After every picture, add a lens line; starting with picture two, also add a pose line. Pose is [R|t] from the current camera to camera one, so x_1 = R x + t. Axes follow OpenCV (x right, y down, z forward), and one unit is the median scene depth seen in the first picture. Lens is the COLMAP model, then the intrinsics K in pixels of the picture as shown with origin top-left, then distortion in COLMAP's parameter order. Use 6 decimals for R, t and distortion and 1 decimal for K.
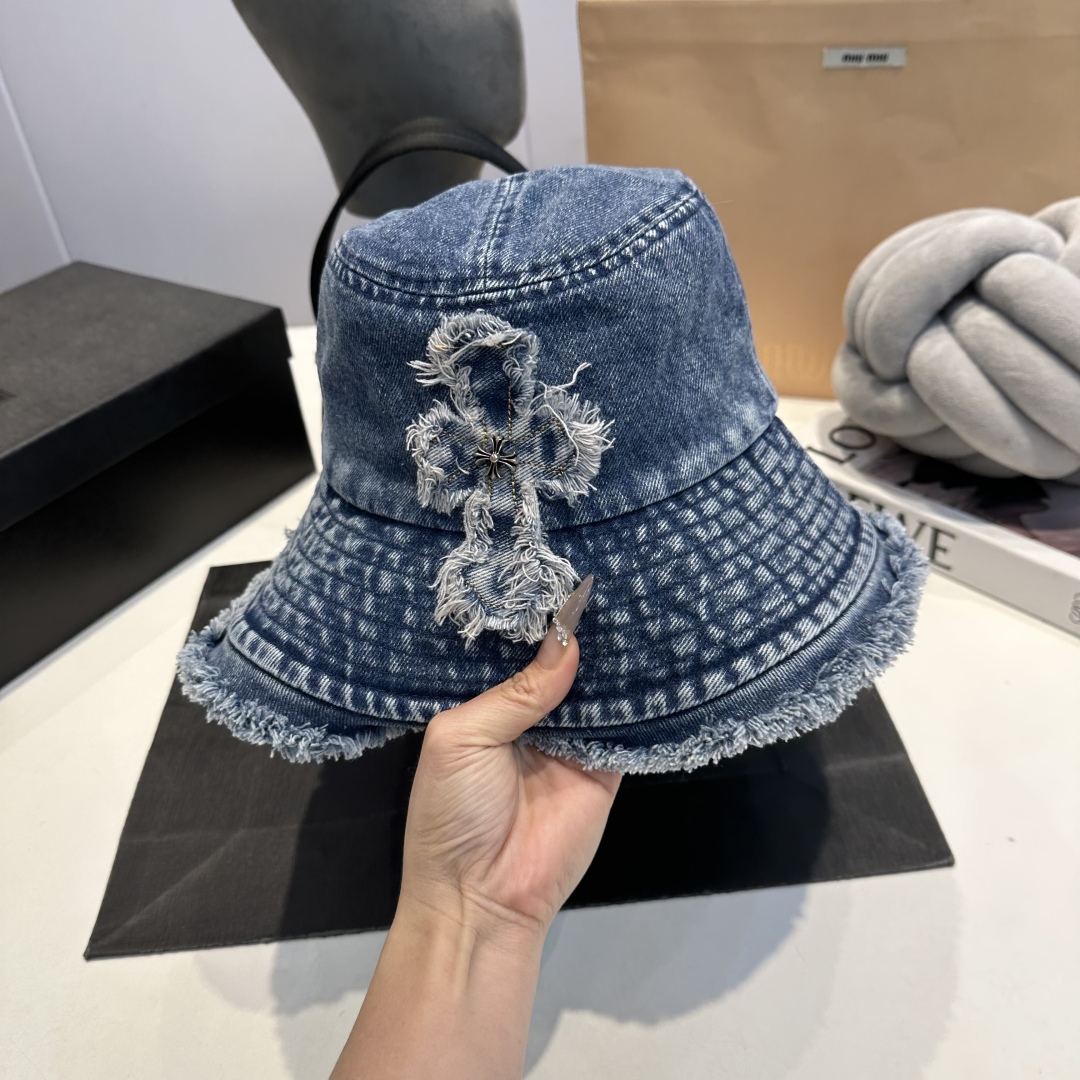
lens RADIAL K [[1034.9, 0, 541.5], [0, 1034.9, 535.7], [0, 0, 1]] dist [-0.037508, 0.000000]
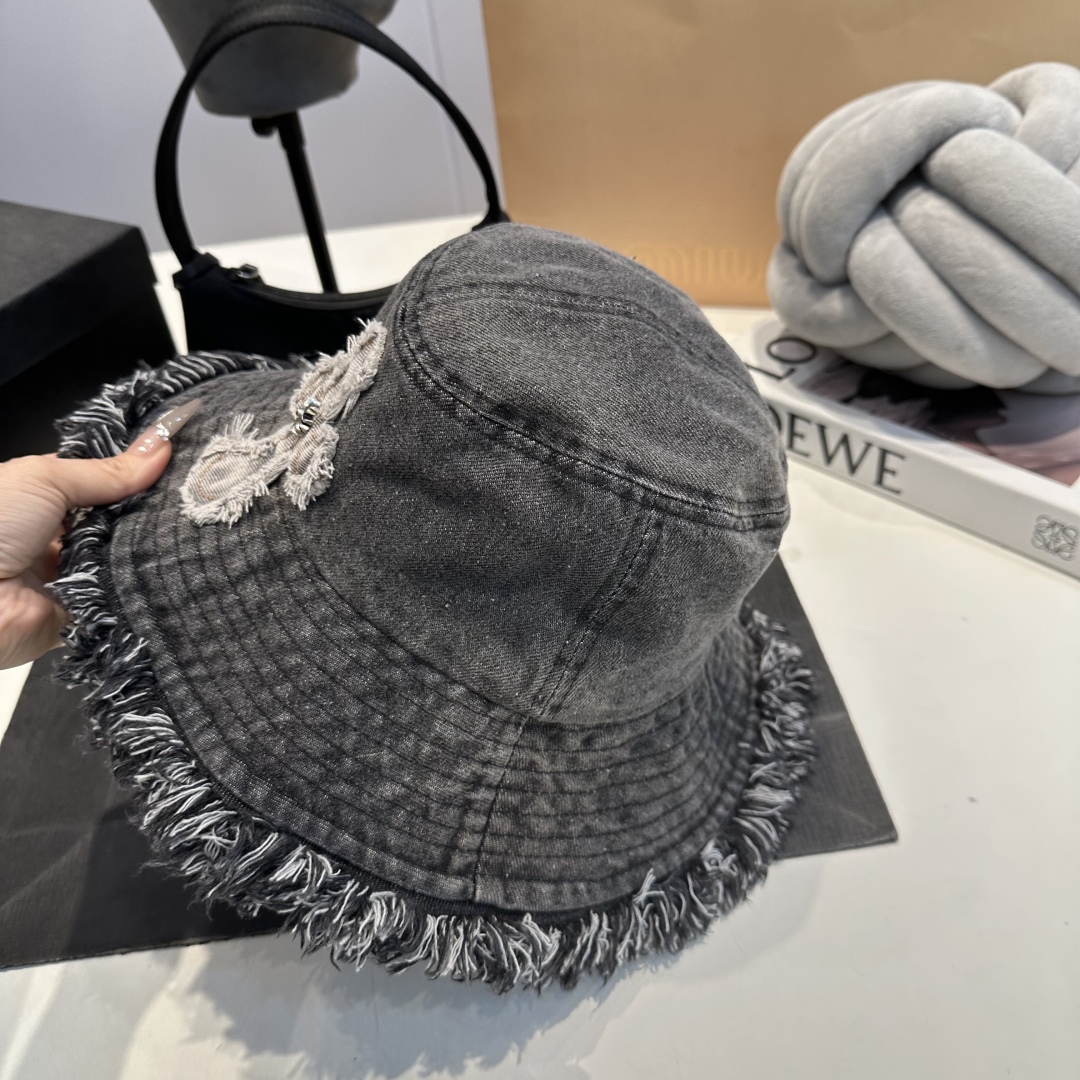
lens RADIAL K [[1034.9, 0, 550.8], [0, 1034.9, 544.3], [0, 0, 1]] dist [-0.037508, 0.000000]
pose [[0.997814, -0.048869, 0.044493, 0.051582], [0.044962, 0.995371, 0.084936, -0.013985], [-0.048438, -0.082750, 0.995393, 0.117564]]
